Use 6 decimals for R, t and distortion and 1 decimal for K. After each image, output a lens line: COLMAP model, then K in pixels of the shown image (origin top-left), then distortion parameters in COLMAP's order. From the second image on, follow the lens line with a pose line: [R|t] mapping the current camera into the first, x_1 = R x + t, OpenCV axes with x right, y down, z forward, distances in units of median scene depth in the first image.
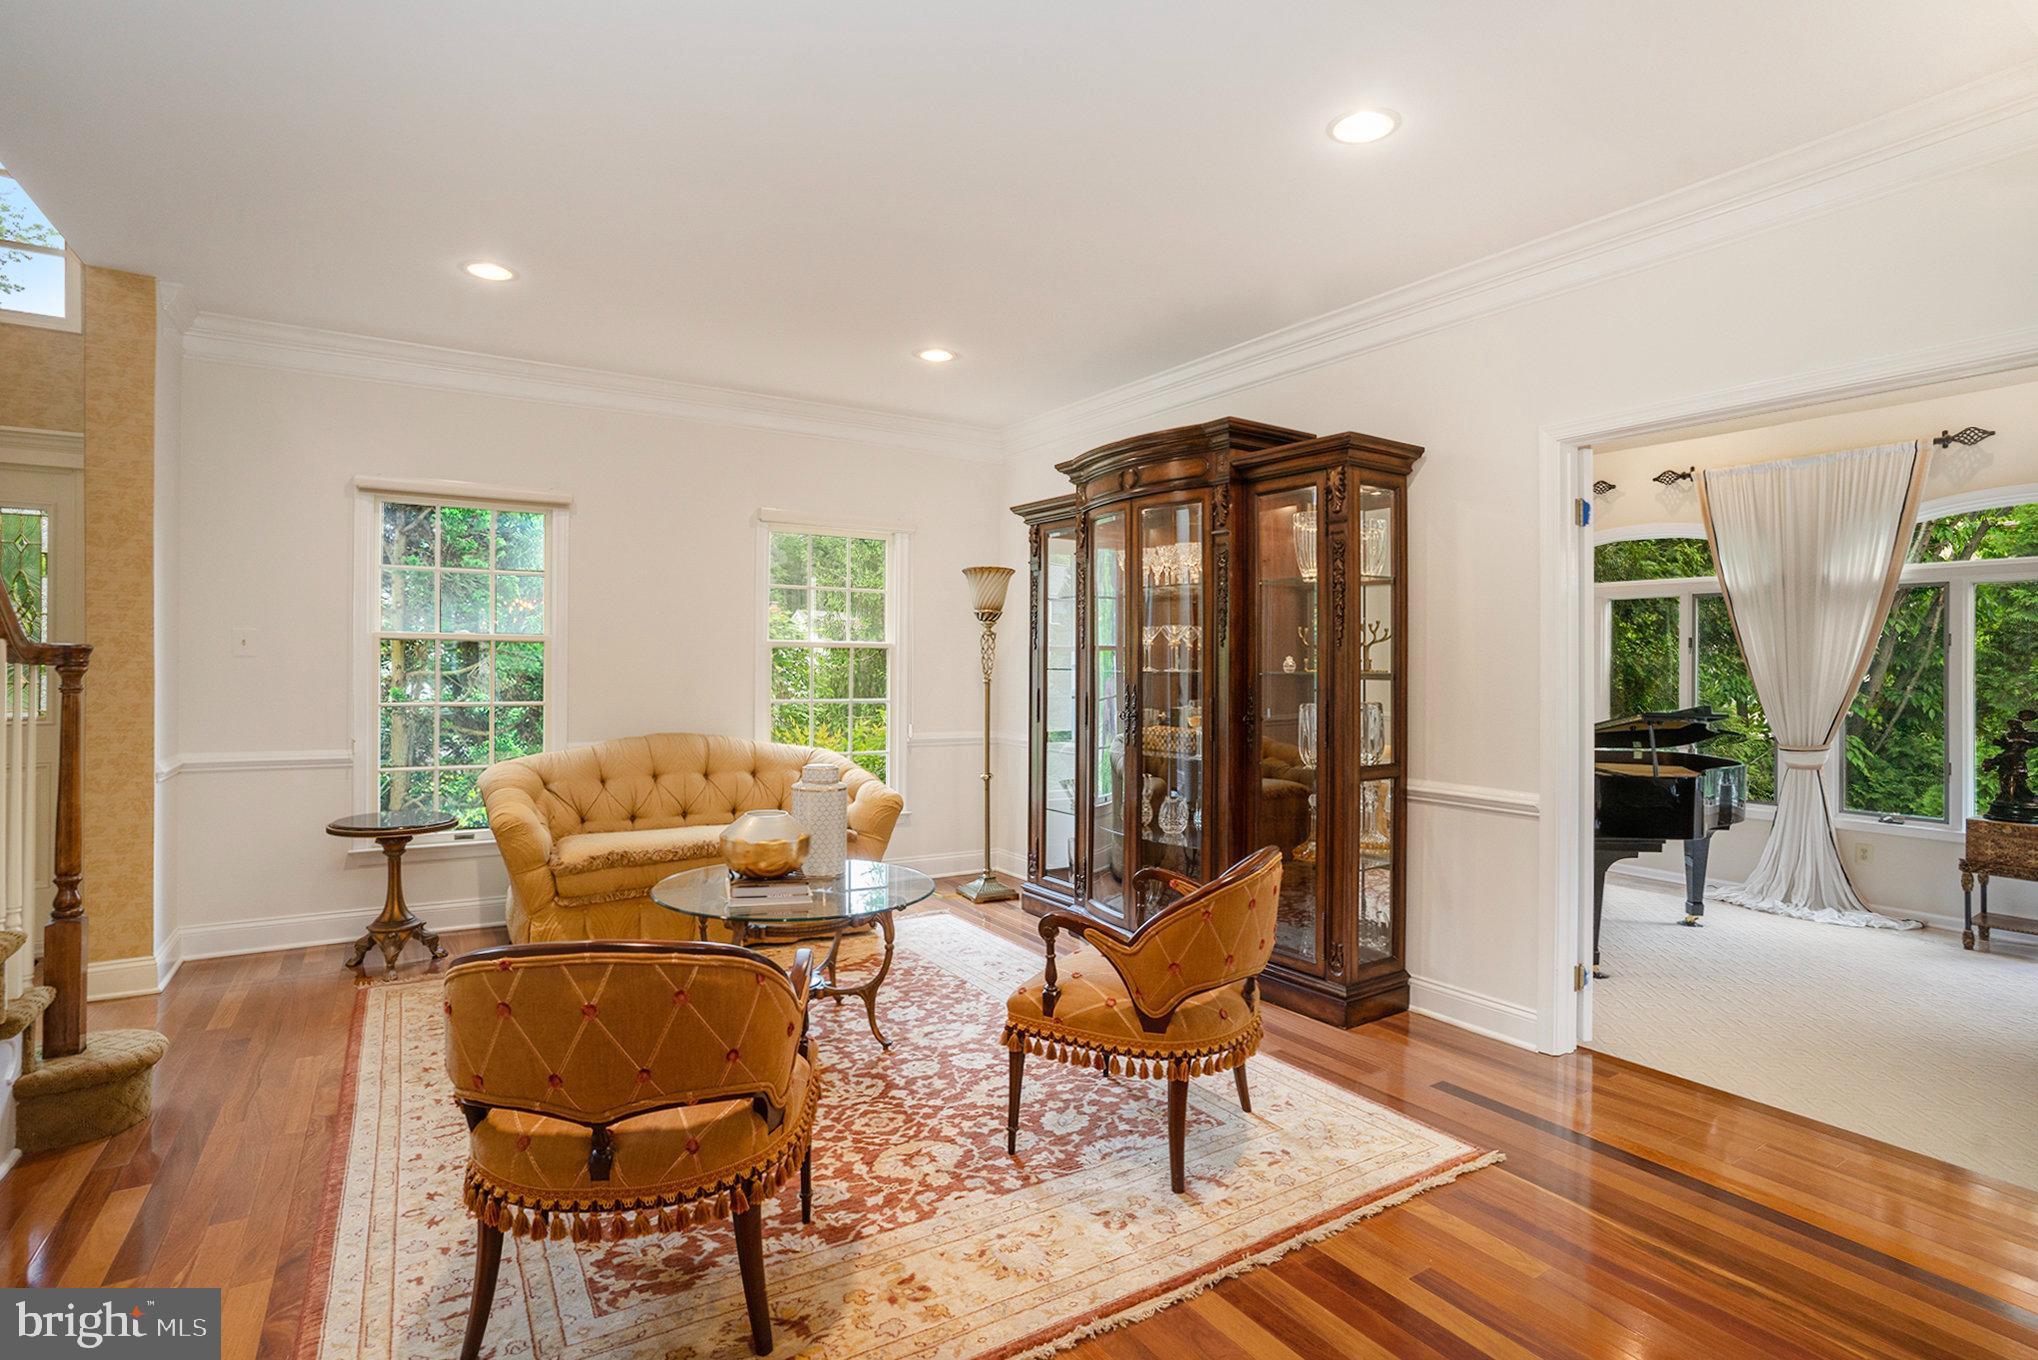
lens RADIAL K [[1003.1, 0, 1009.6], [0, 1003.1, 674.1], [0, 0, 1]] dist [-0.050340, 0.000814]
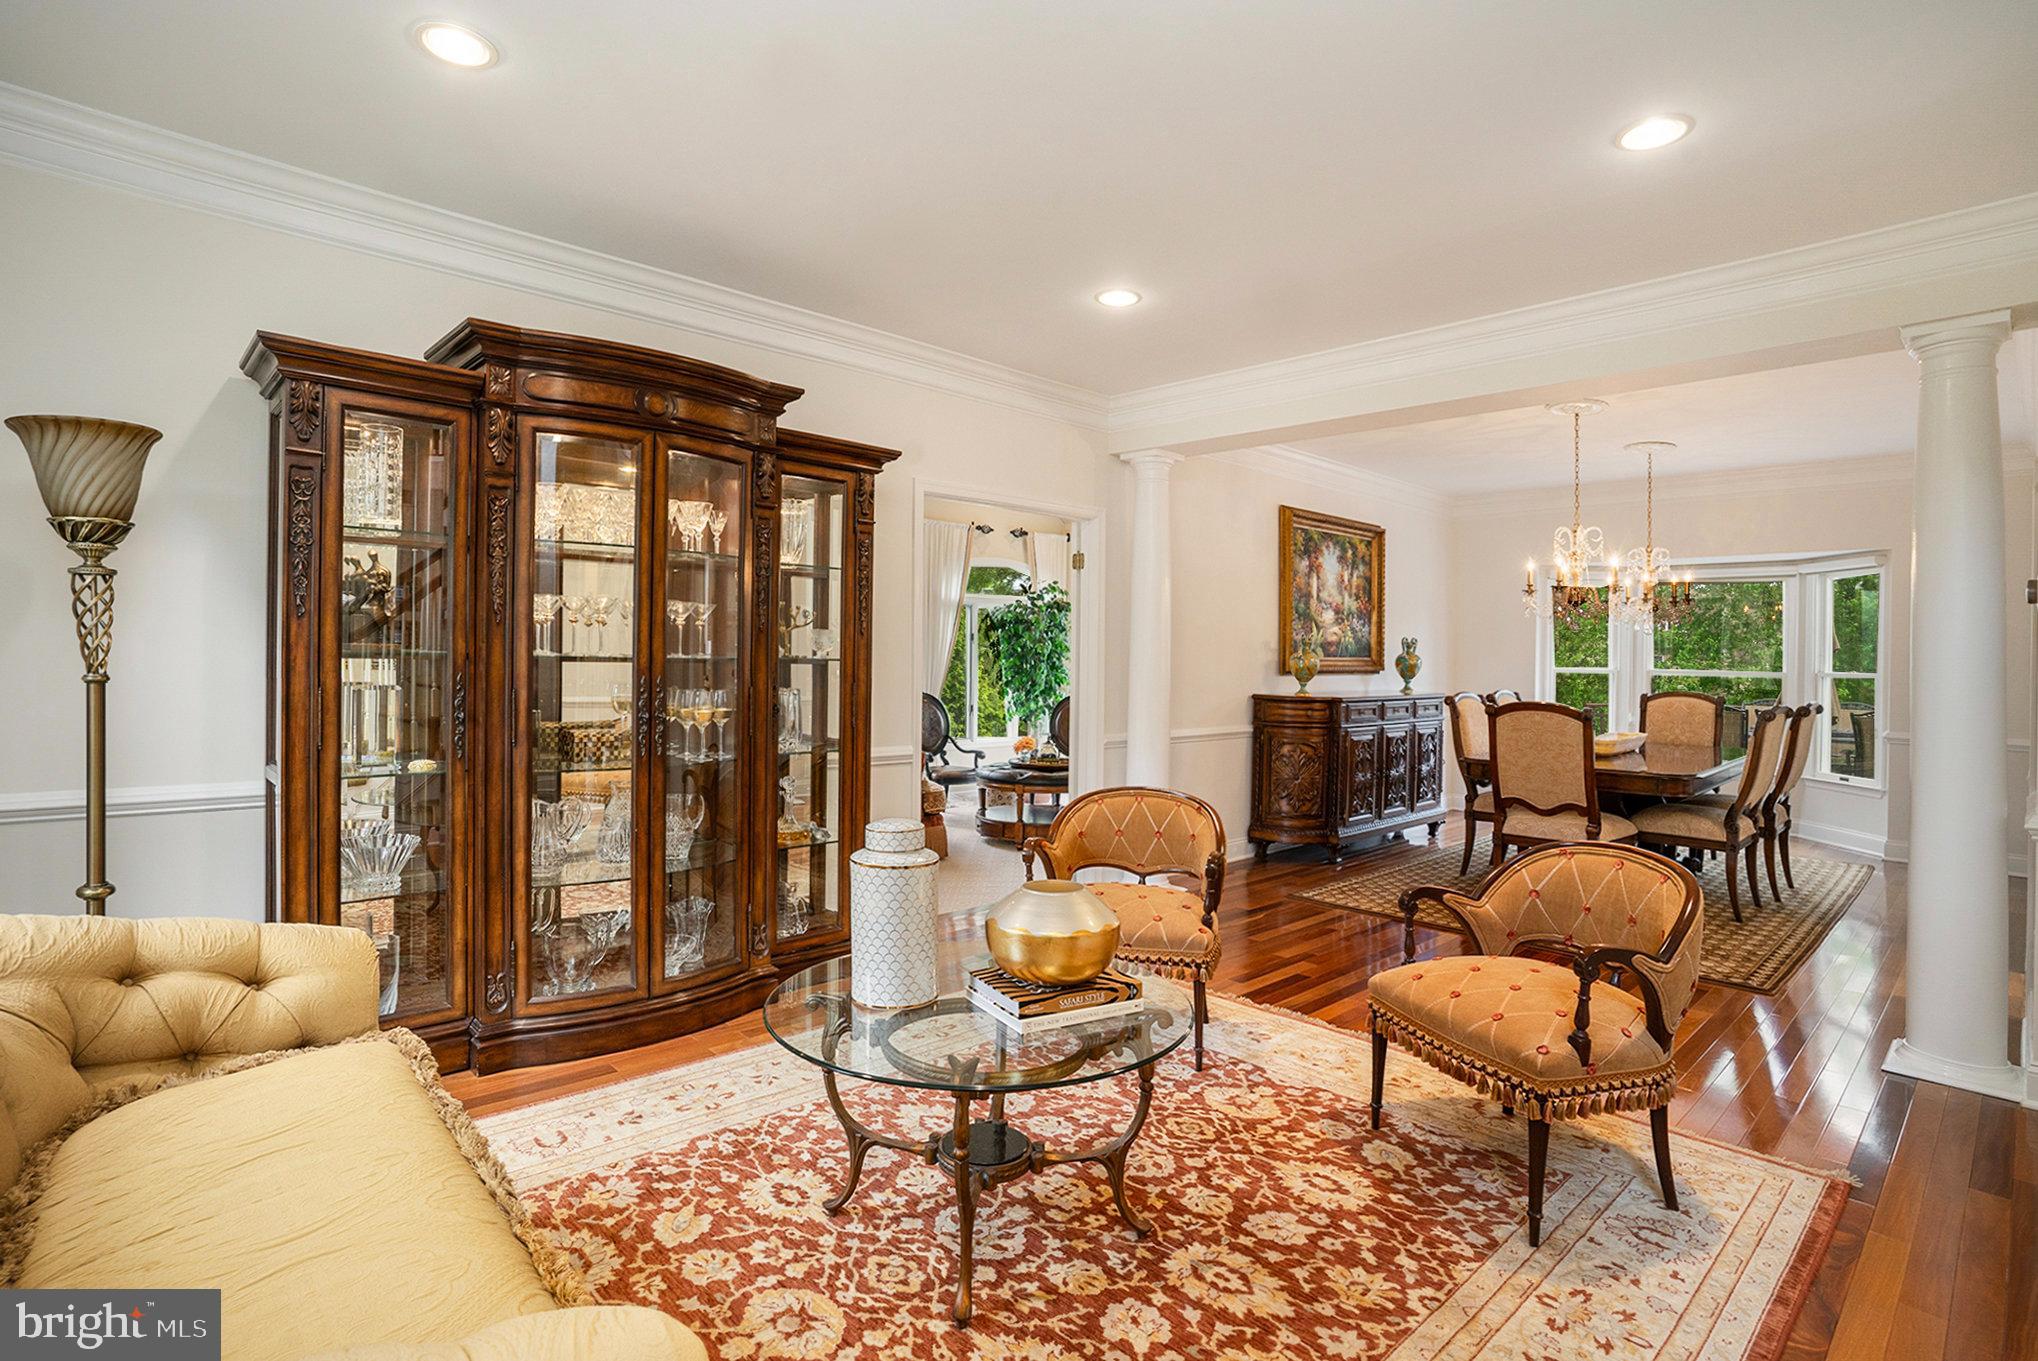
lens RADIAL K [[1003.1, 0, 1009.6], [0, 1003.1, 674.6], [0, 0, 1]] dist [-0.050340, 0.000814]
pose [[-0.209479, -0.011418, 0.977747, -1.045252], [-0.014443, 0.999859, 0.008582, -0.006692], [-0.977707, -0.012324, -0.209614, 1.375085]]
